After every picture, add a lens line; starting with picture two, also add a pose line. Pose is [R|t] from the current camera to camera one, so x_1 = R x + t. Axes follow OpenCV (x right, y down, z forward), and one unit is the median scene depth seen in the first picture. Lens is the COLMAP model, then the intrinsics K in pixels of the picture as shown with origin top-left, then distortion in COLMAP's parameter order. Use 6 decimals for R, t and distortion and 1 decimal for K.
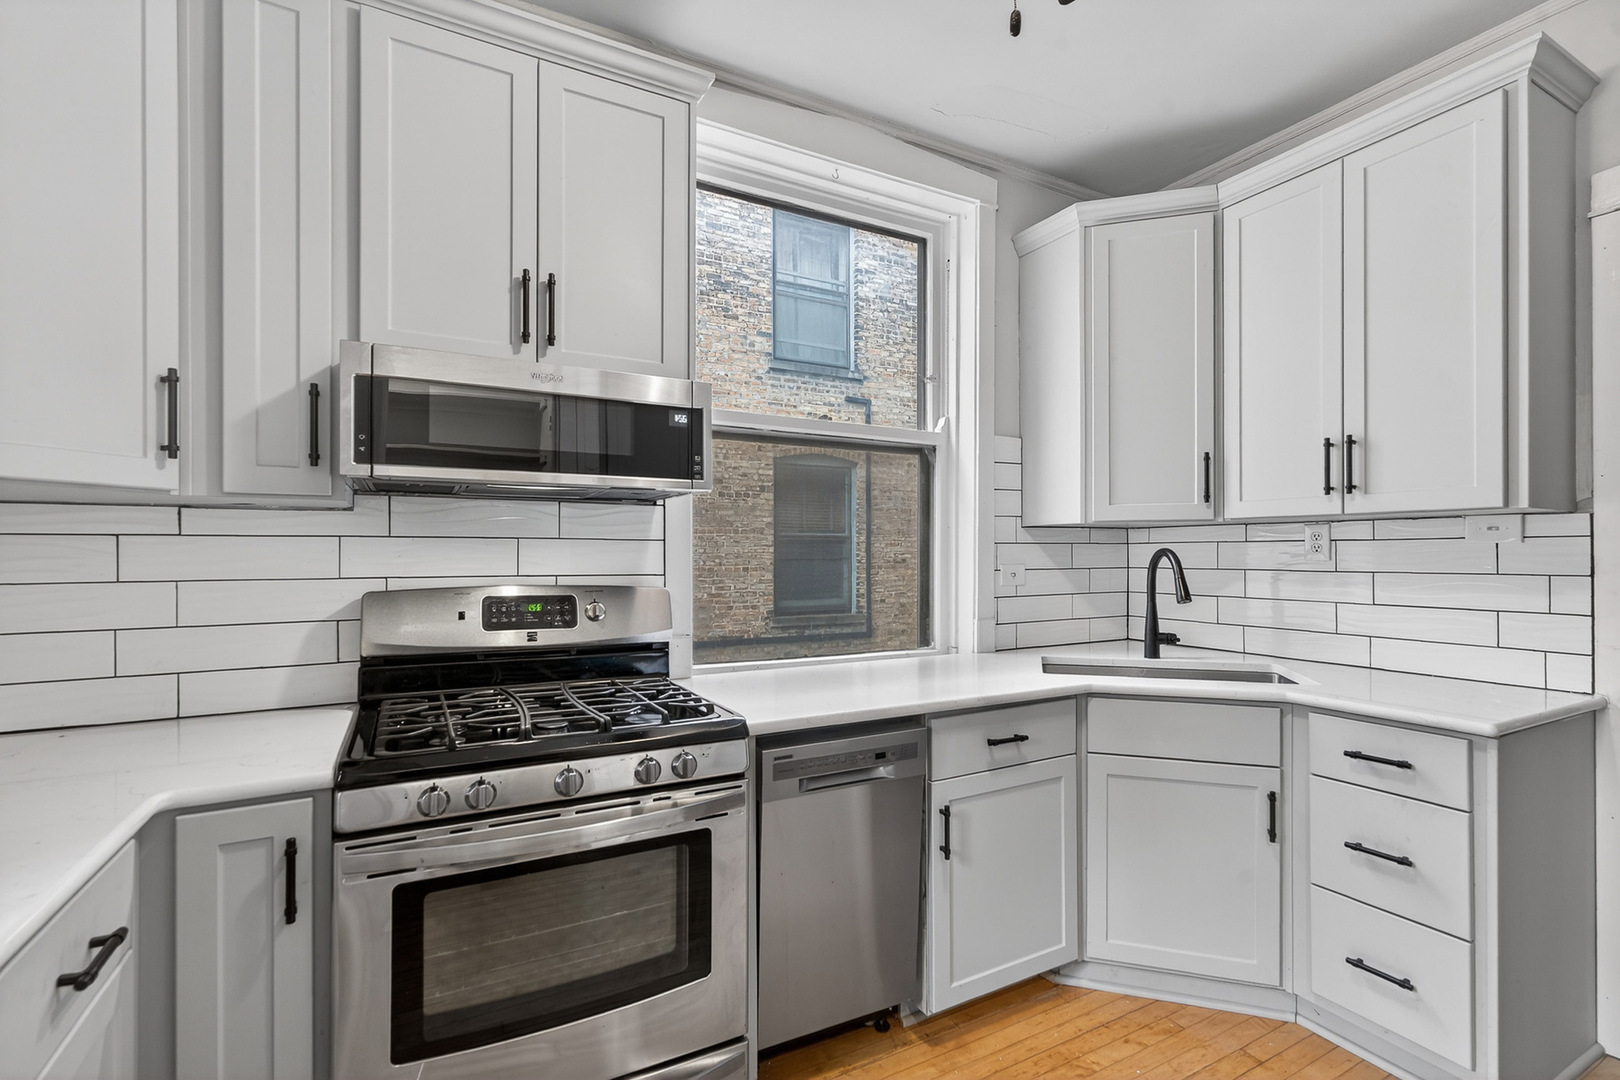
lens RADIAL K [[706.4, 0, 777.2], [0, 706.4, 556.0], [0, 0, 1]] dist [0.002411, 0.000124]
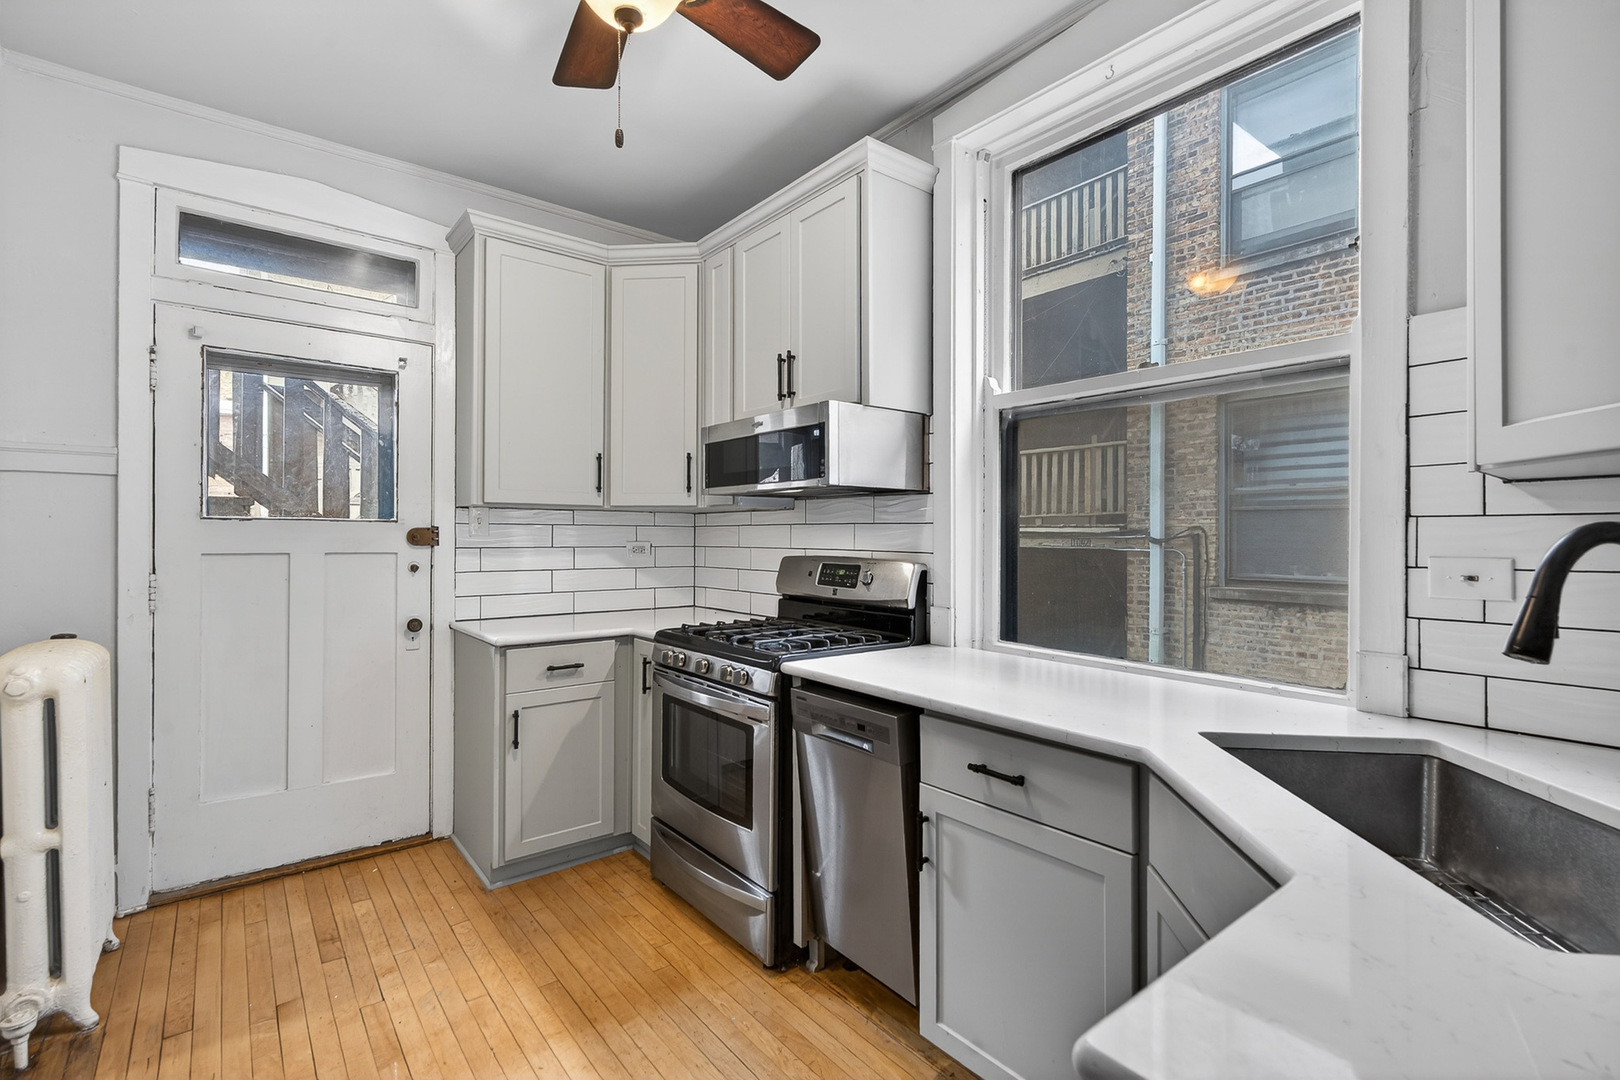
lens RADIAL K [[735.2, 0, 806.7], [0, 735.2, 522.8], [0, 0, 1]] dist [-0.001173, -0.000181]
pose [[0.197290, -0.013454, -0.980253, 1.877655], [-0.002989, 0.999893, -0.014325, -0.008182], [0.980341, 0.005756, 0.197229, 1.097040]]
